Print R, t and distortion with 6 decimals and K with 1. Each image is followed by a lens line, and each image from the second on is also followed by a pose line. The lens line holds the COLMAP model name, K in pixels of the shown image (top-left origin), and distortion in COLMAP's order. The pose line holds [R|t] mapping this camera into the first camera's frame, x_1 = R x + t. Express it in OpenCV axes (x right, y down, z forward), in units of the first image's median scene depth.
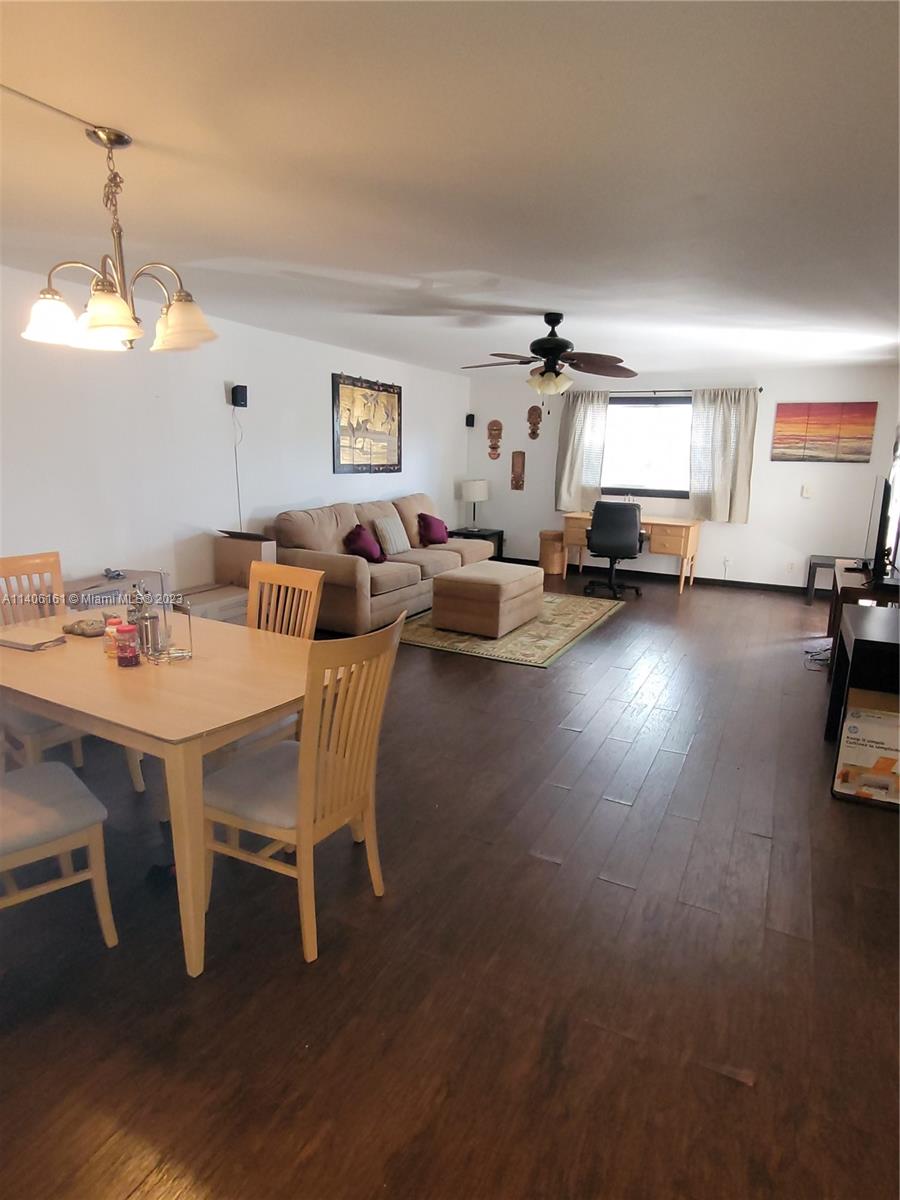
lens RADIAL K [[662.3, 0, 452.6], [0, 662.3, 595.4], [0, 0, 1]] dist [0.003913, -0.000919]
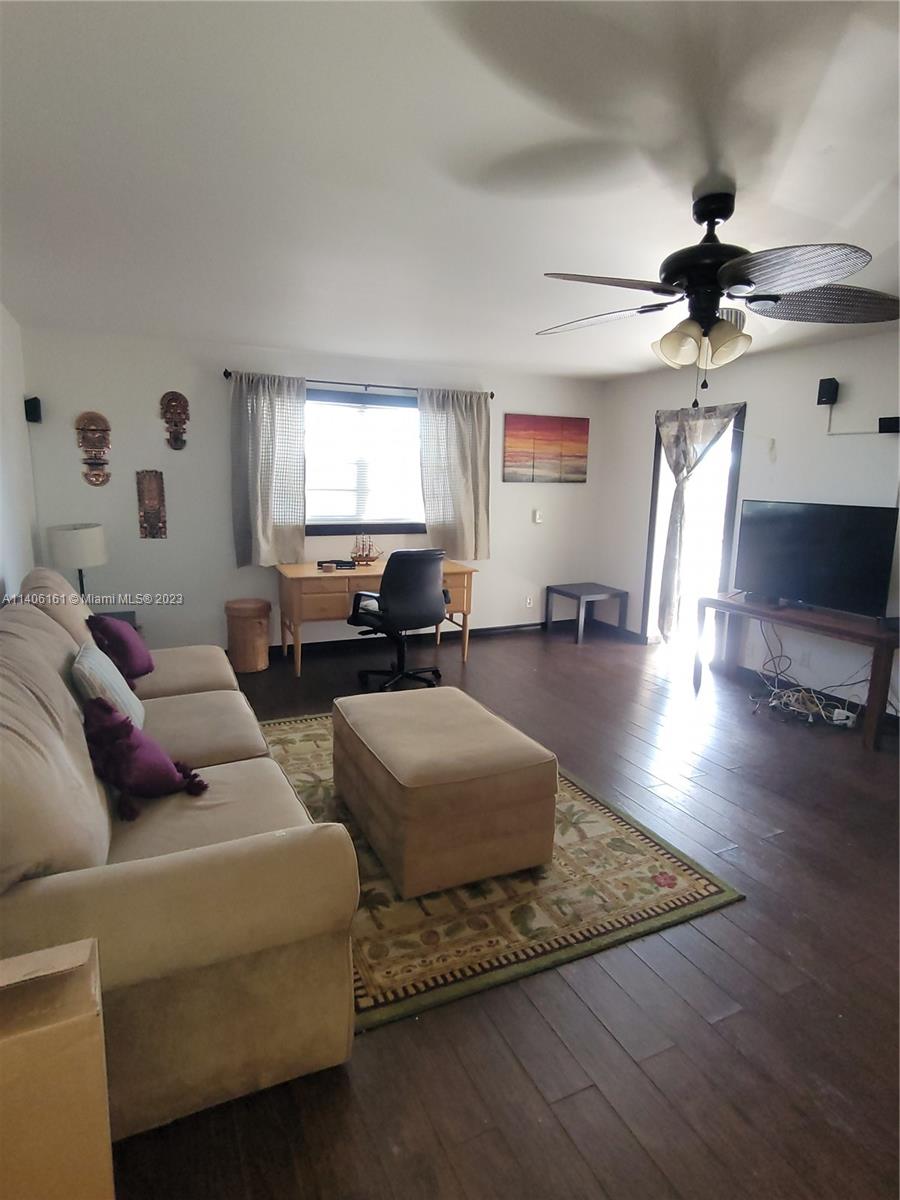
lens RADIAL K [[662.3, 0, 453.7], [0, 662.3, 607.9], [0, 0, 1]] dist [0.003913, -0.000919]
pose [[0.605611, -0.169613, 0.777475, -0.238854], [0.162707, 0.982773, 0.087660, -0.129498], [-0.778949, 0.073412, 0.622775, 0.536830]]
